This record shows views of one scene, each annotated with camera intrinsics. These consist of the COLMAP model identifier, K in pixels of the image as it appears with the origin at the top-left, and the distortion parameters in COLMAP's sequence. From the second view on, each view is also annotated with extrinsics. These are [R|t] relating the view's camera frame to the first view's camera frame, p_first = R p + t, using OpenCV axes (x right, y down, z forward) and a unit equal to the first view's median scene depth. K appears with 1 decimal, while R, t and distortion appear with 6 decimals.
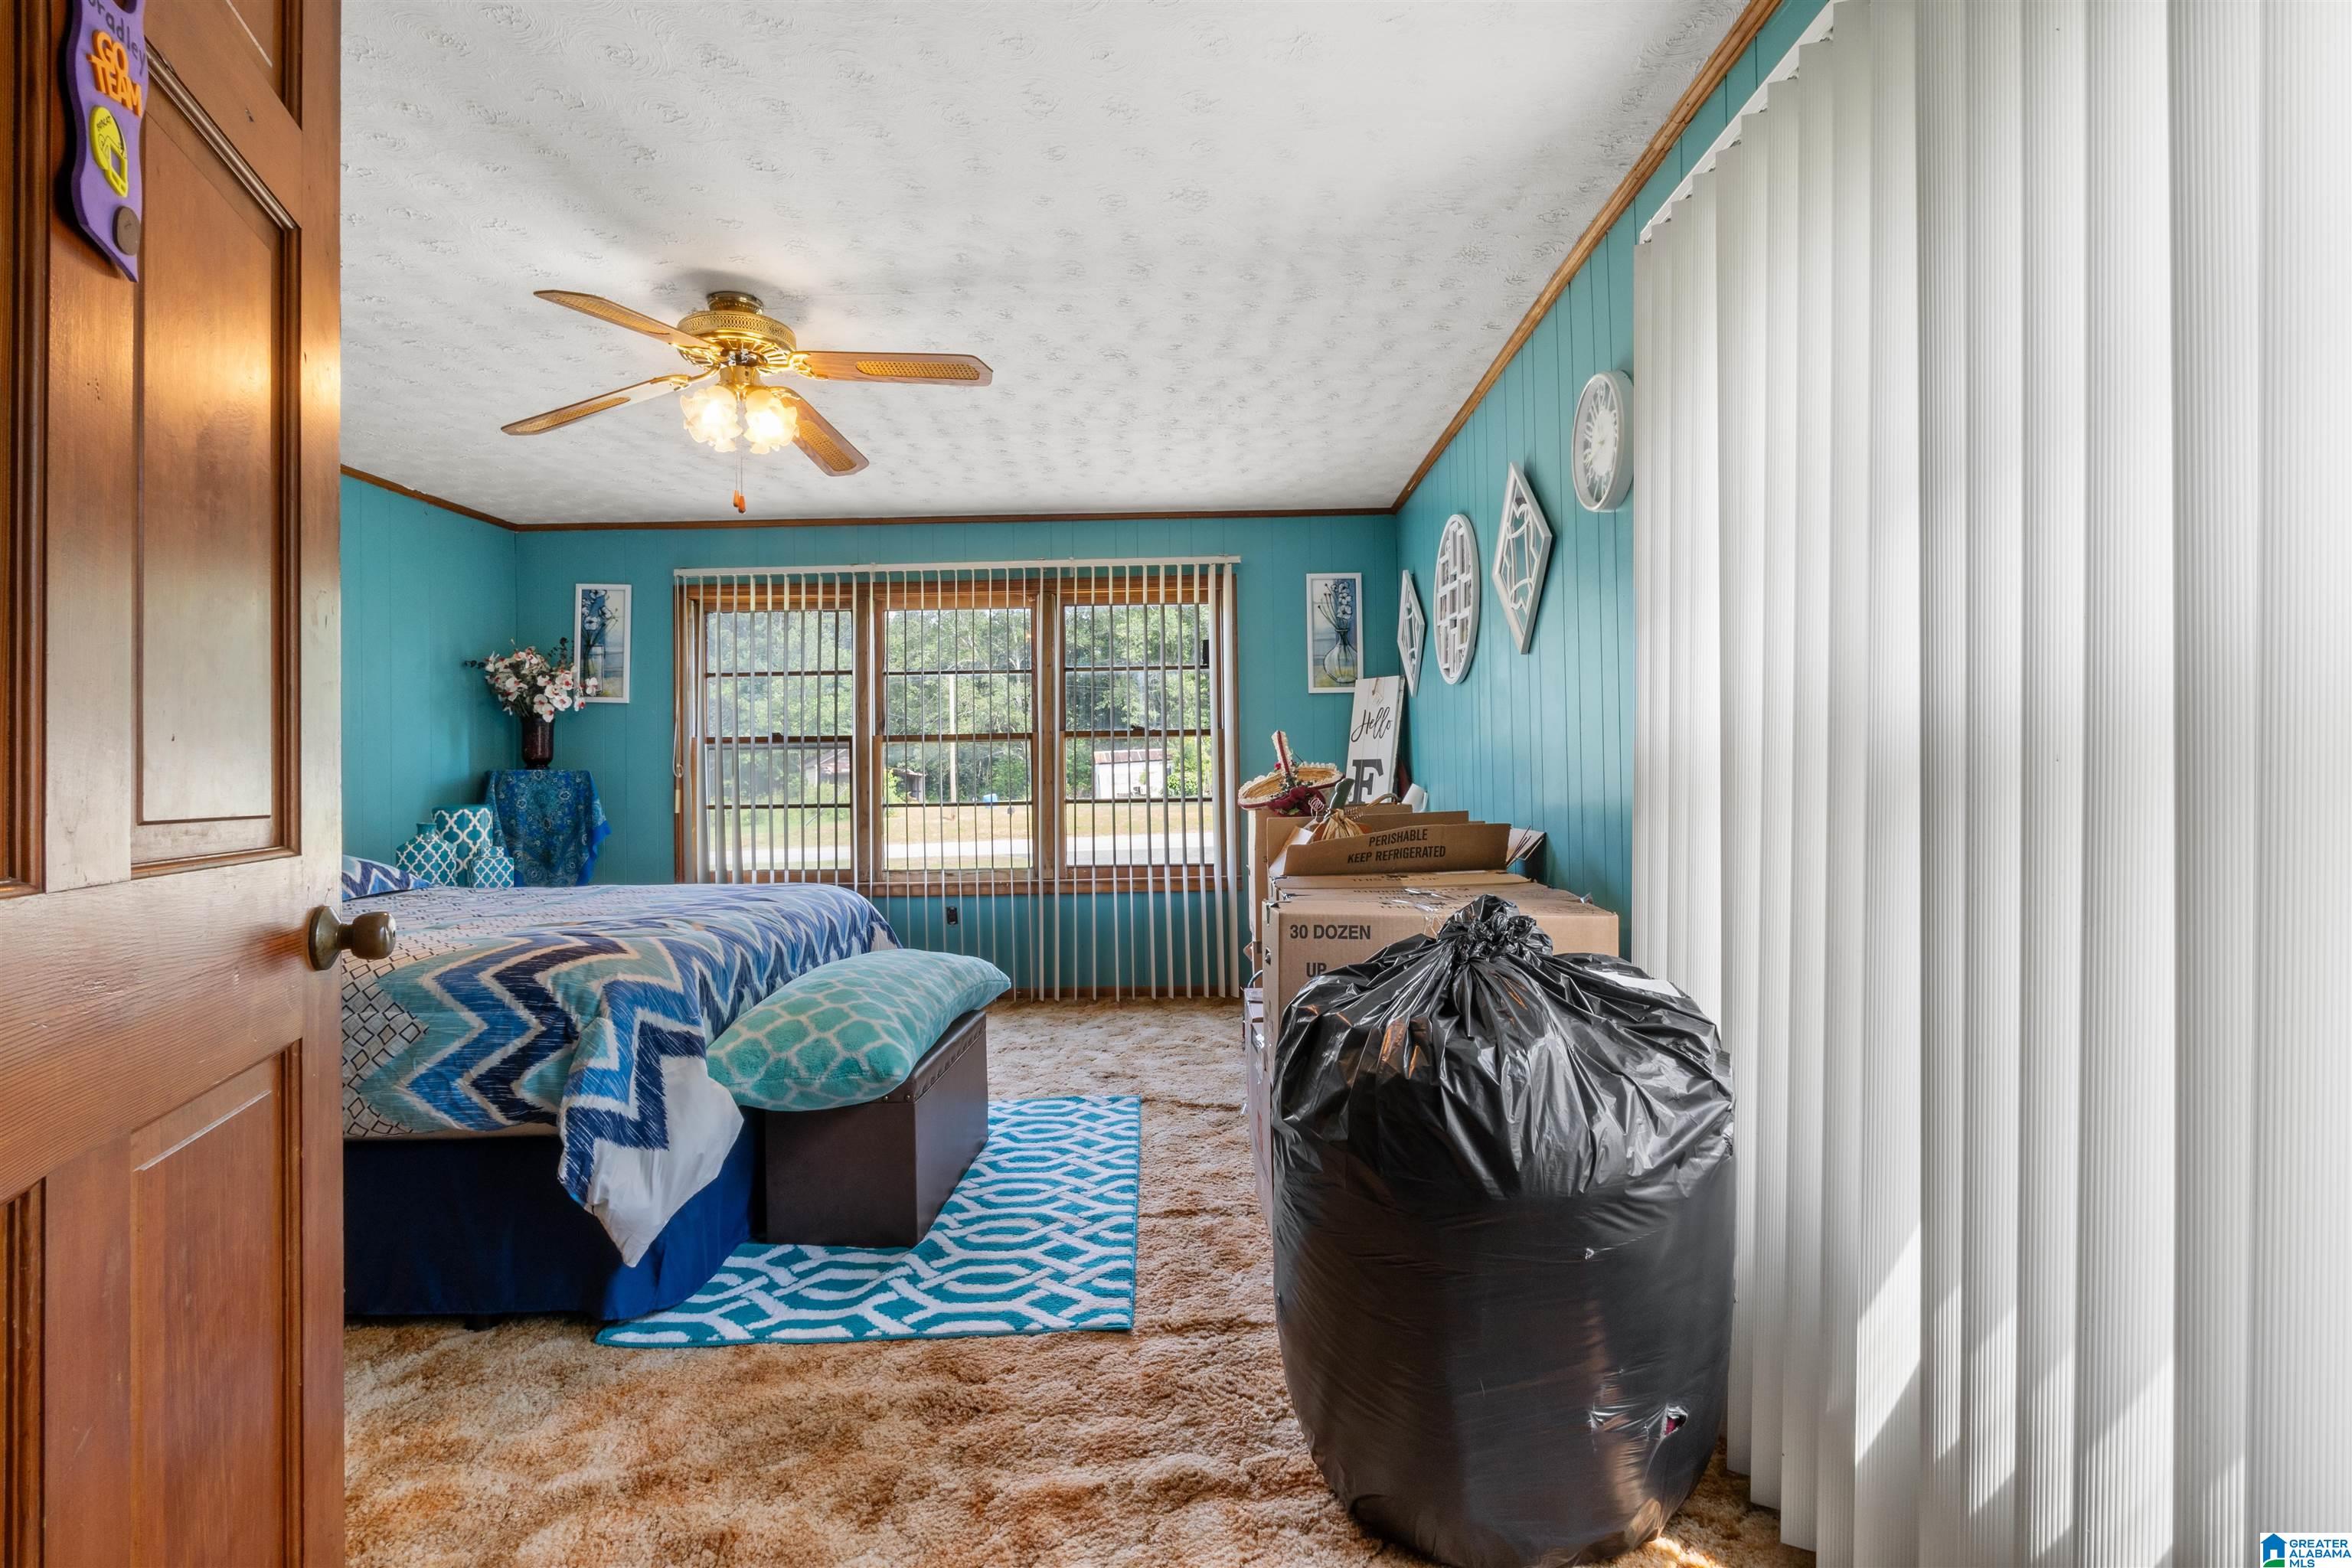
lens RADIAL K [[1102.3, 0, 1176.0], [0, 1102.3, 784.0], [0, 0, 1]] dist [0.000861, 0.000089]
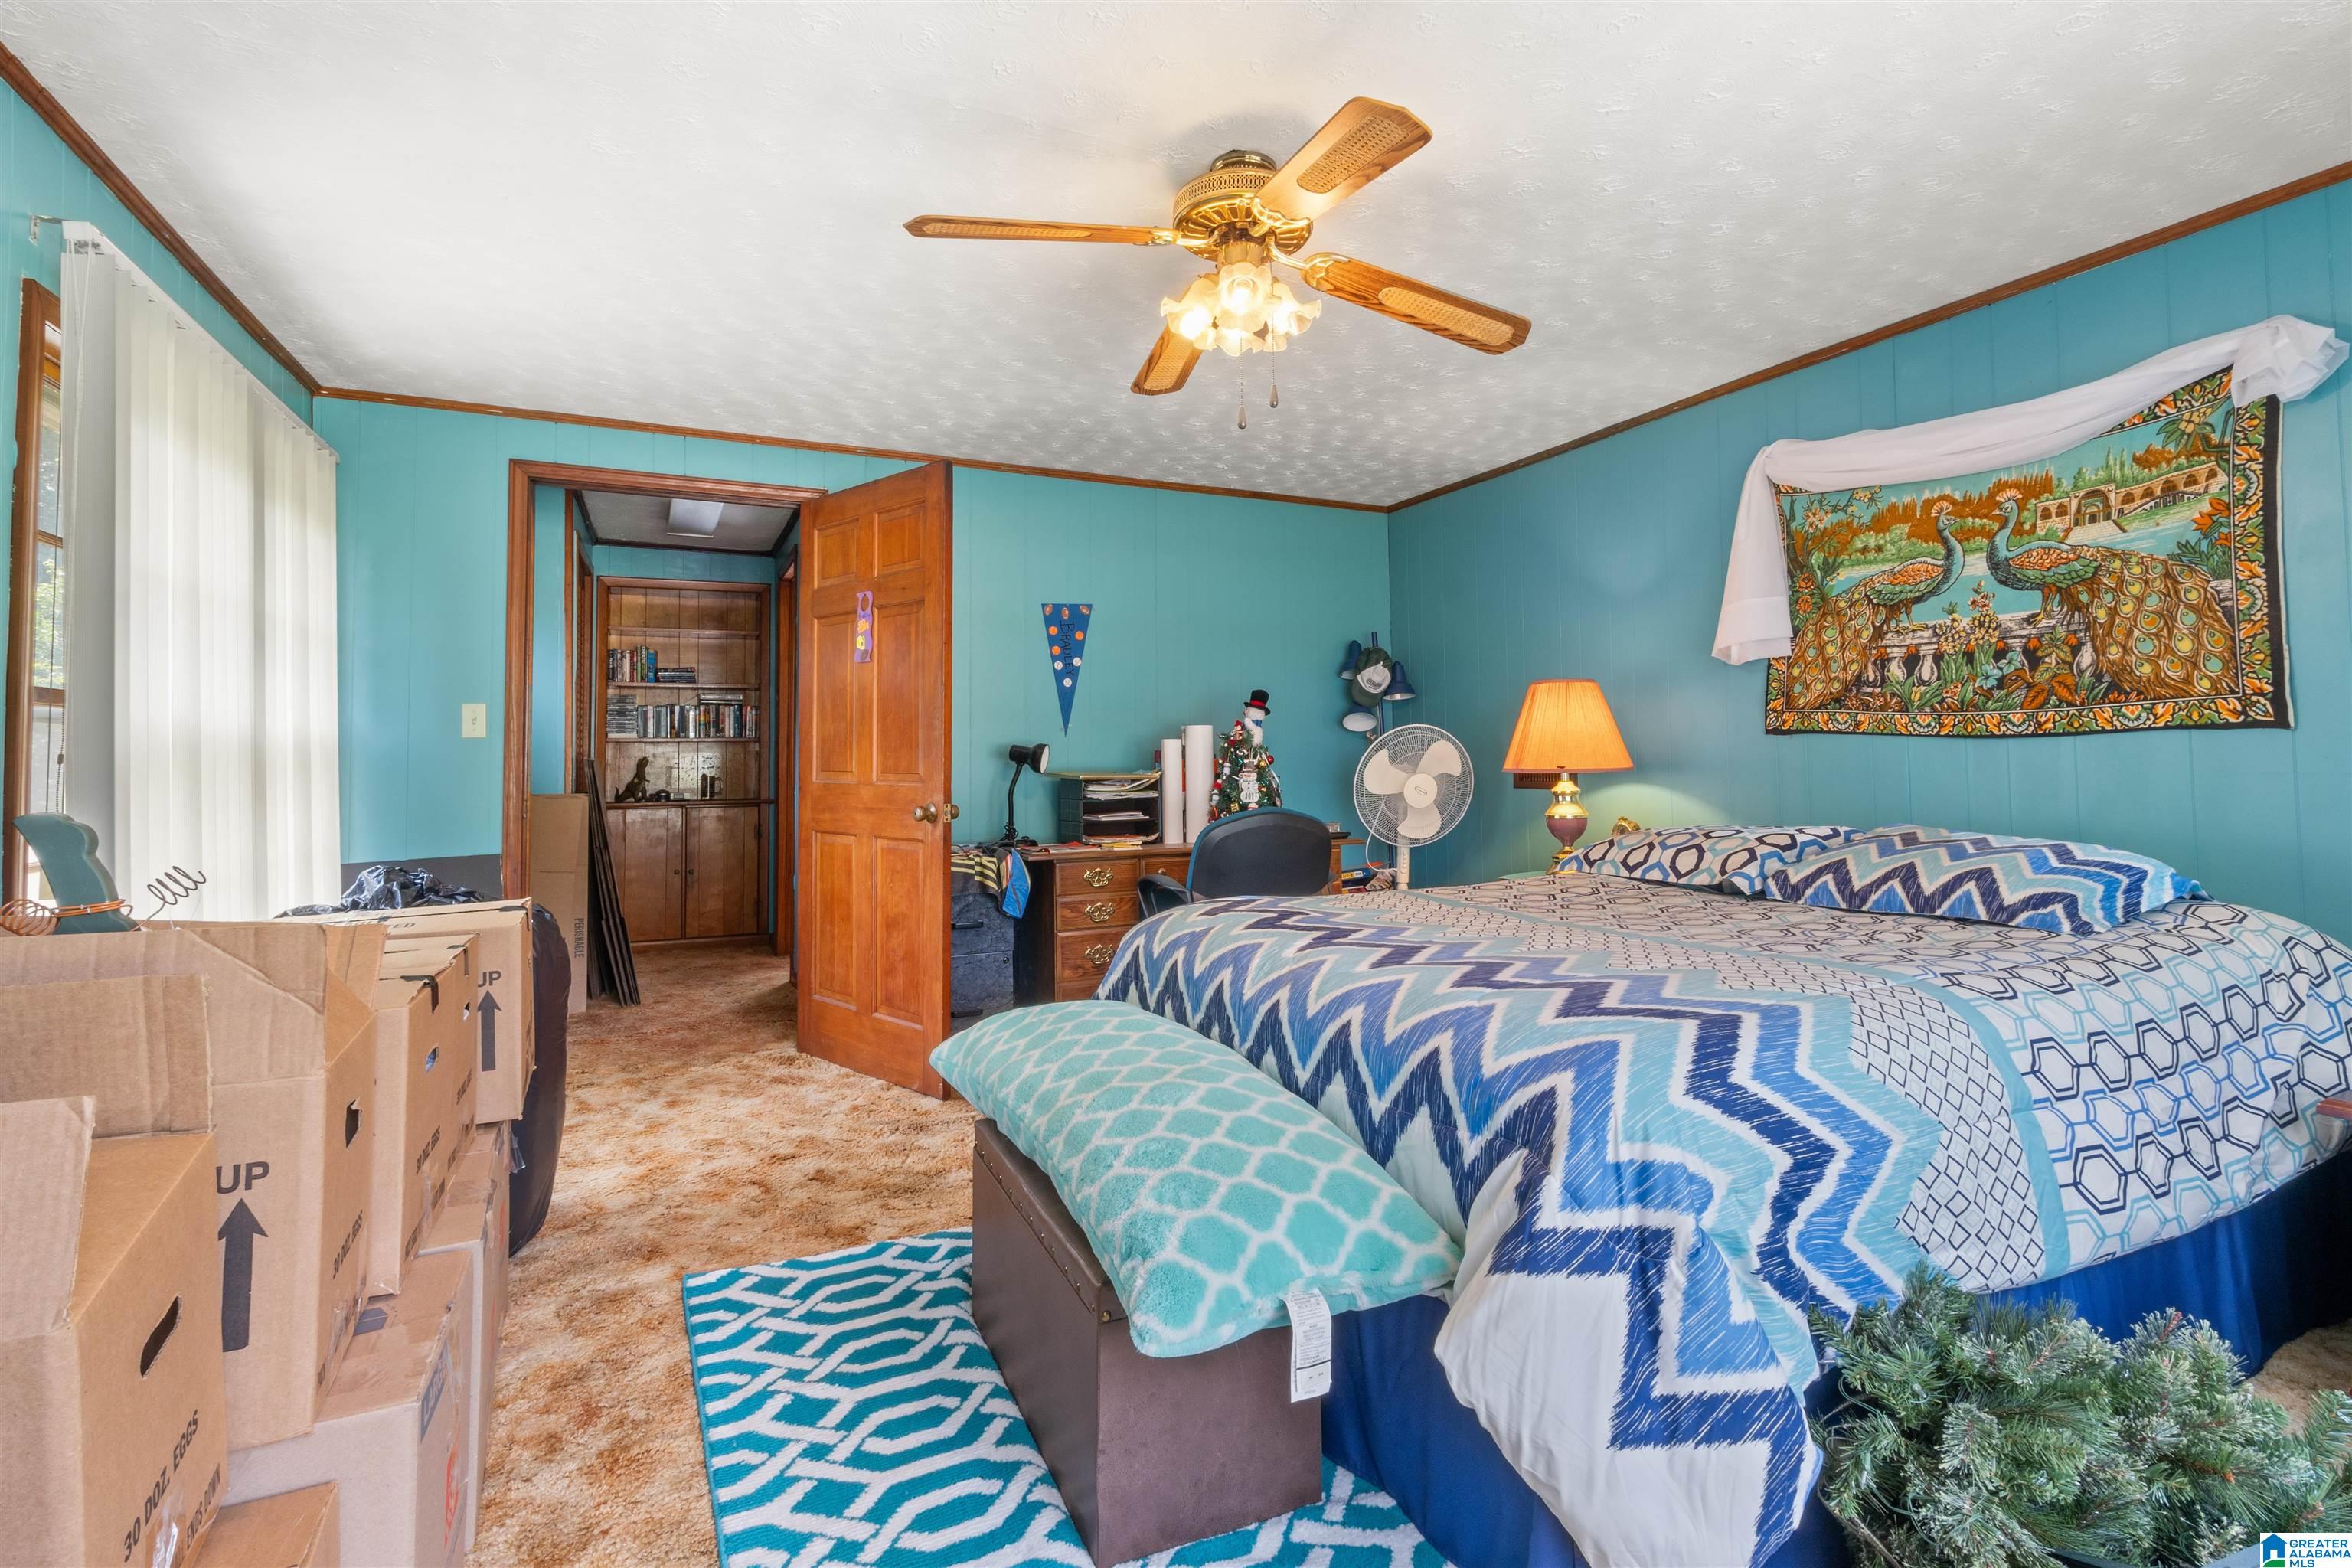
lens RADIAL K [[1093.5, 0, 1183.2], [0, 1093.5, 754.6], [0, 0, 1]] dist [-0.010537, -0.000054]
pose [[-0.893774, 0.021719, -0.447992, -0.009765], [0.018786, 0.999763, 0.010989, -0.017120], [0.448125, 0.001405, -0.893970, 1.569004]]
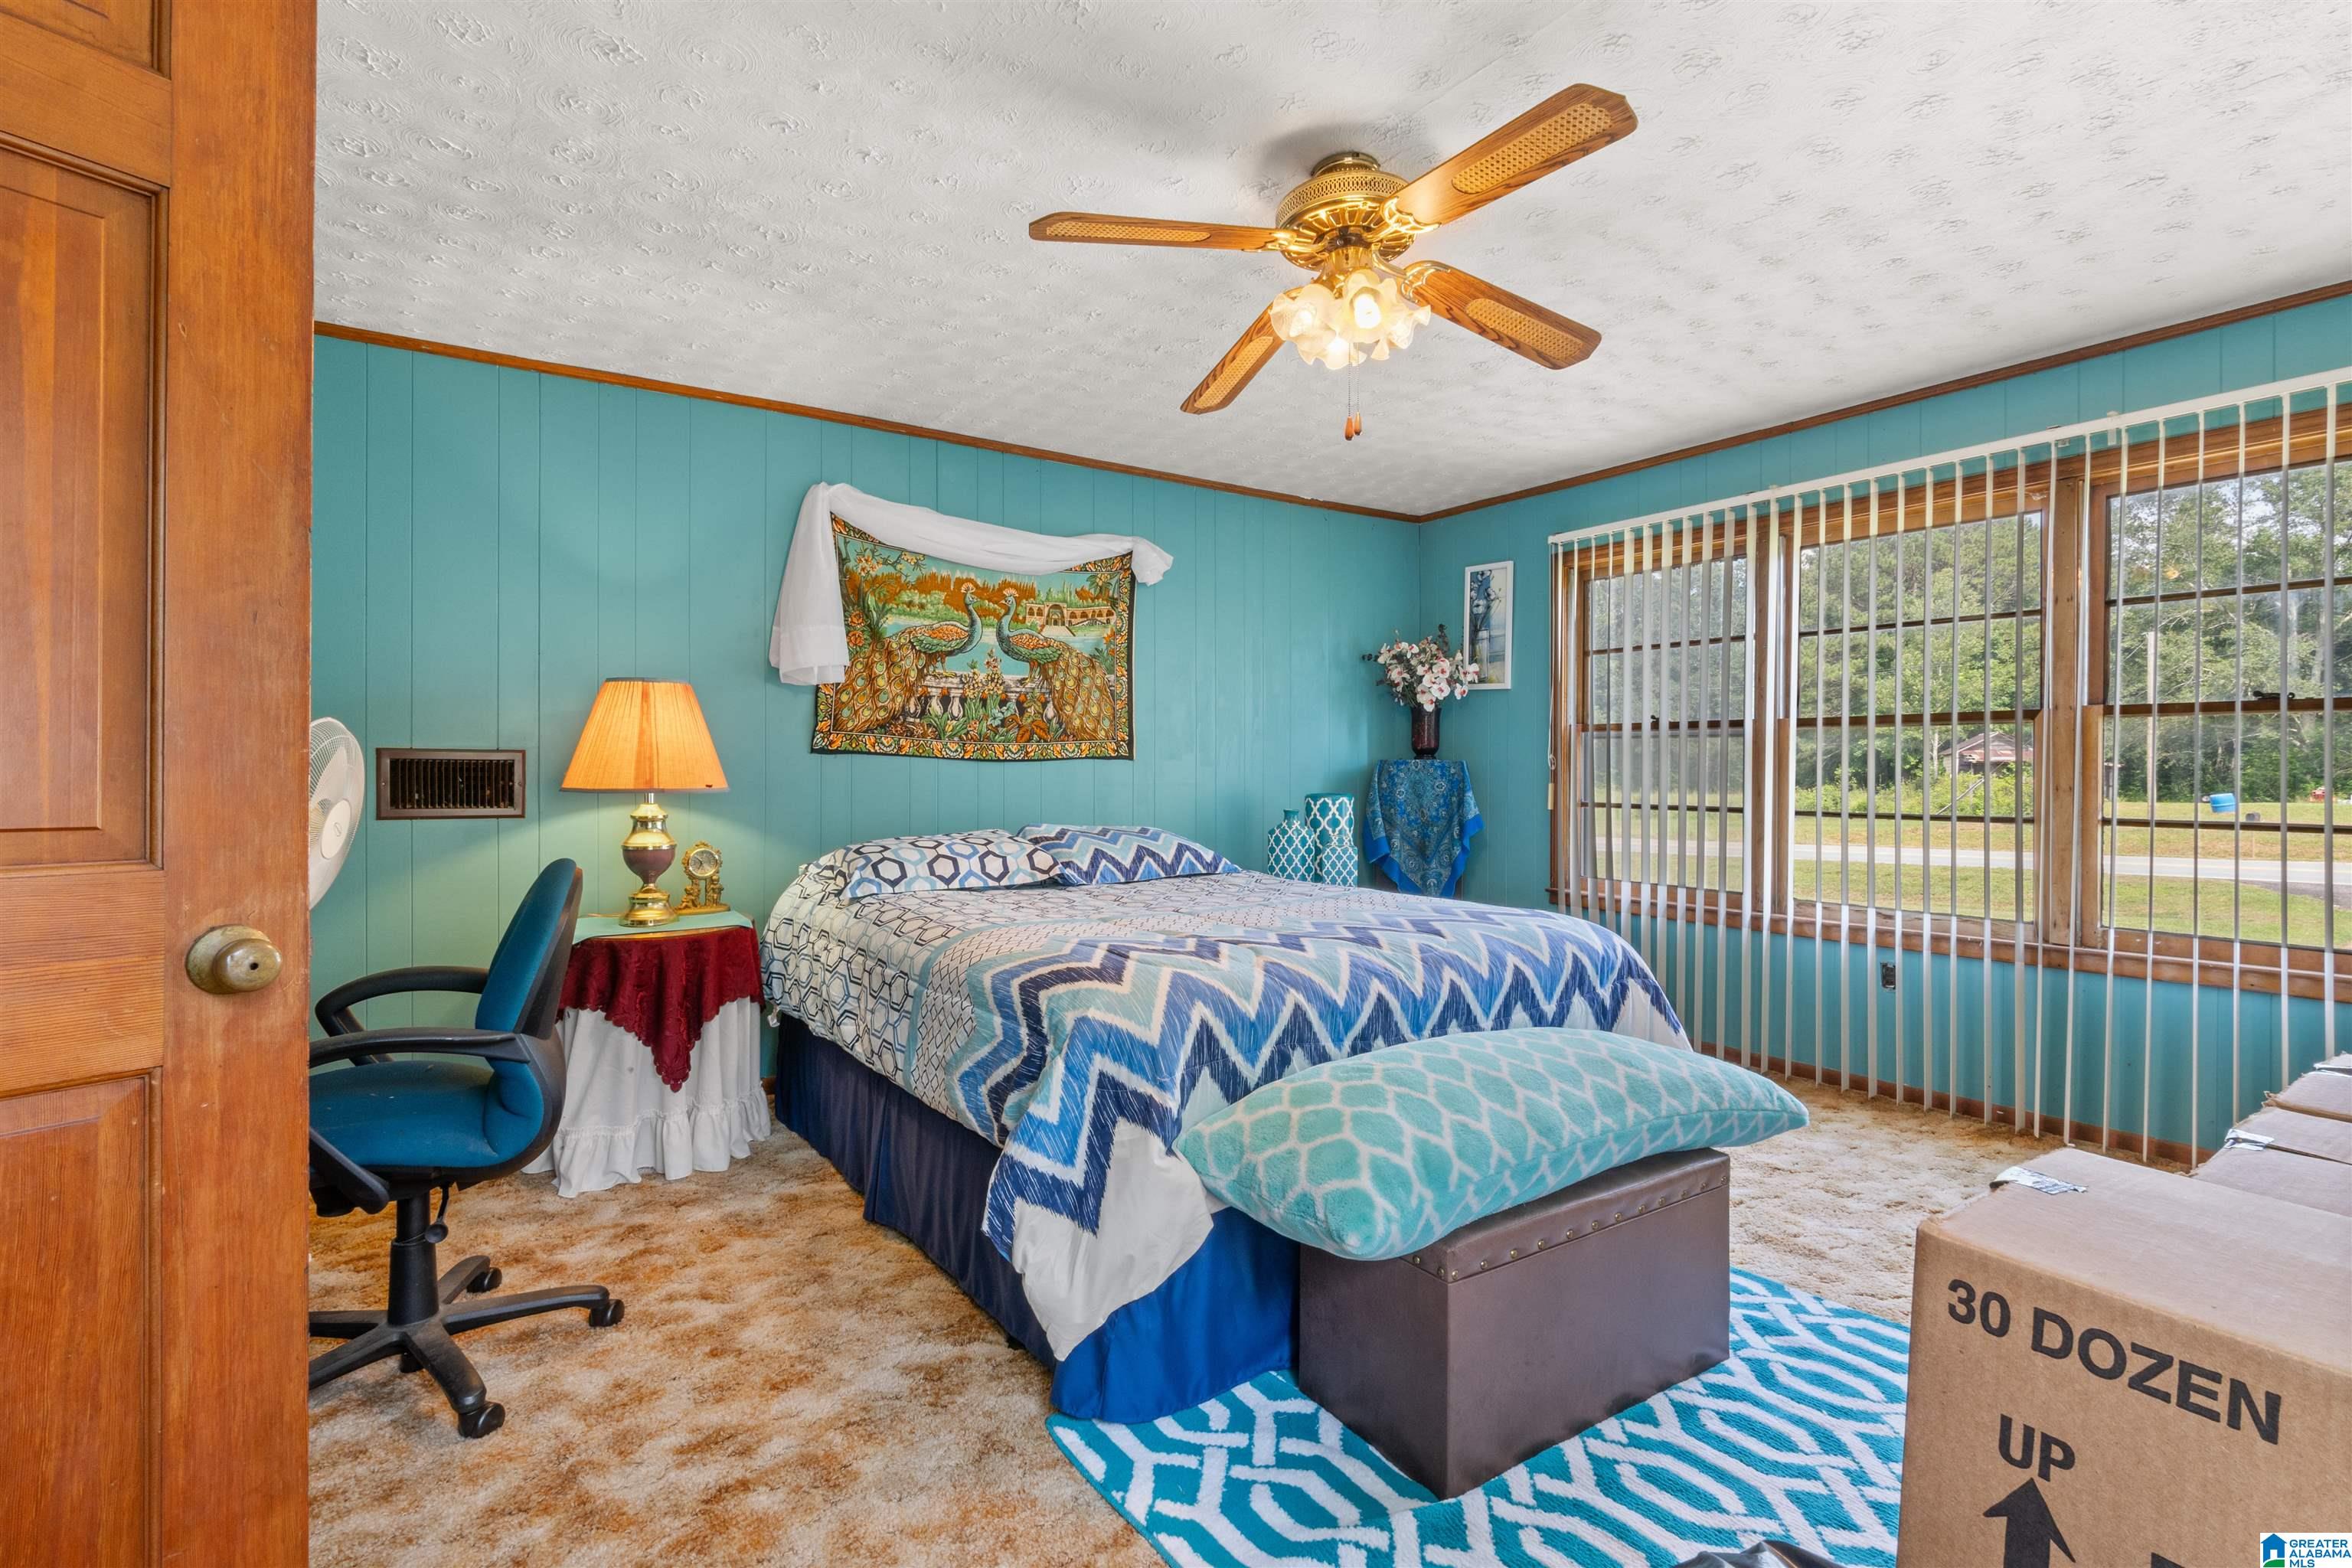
lens RADIAL K [[1080.3, 0, 1196.5], [0, 1080.3, 783.0], [0, 0, 1]] dist [-0.009566, 0.000416]
pose [[0.576525, 0.029630, -0.816542, 0.161875], [-0.018790, 0.999559, 0.023004, -0.016828], [0.816864, 0.002080, 0.576827, 0.437434]]
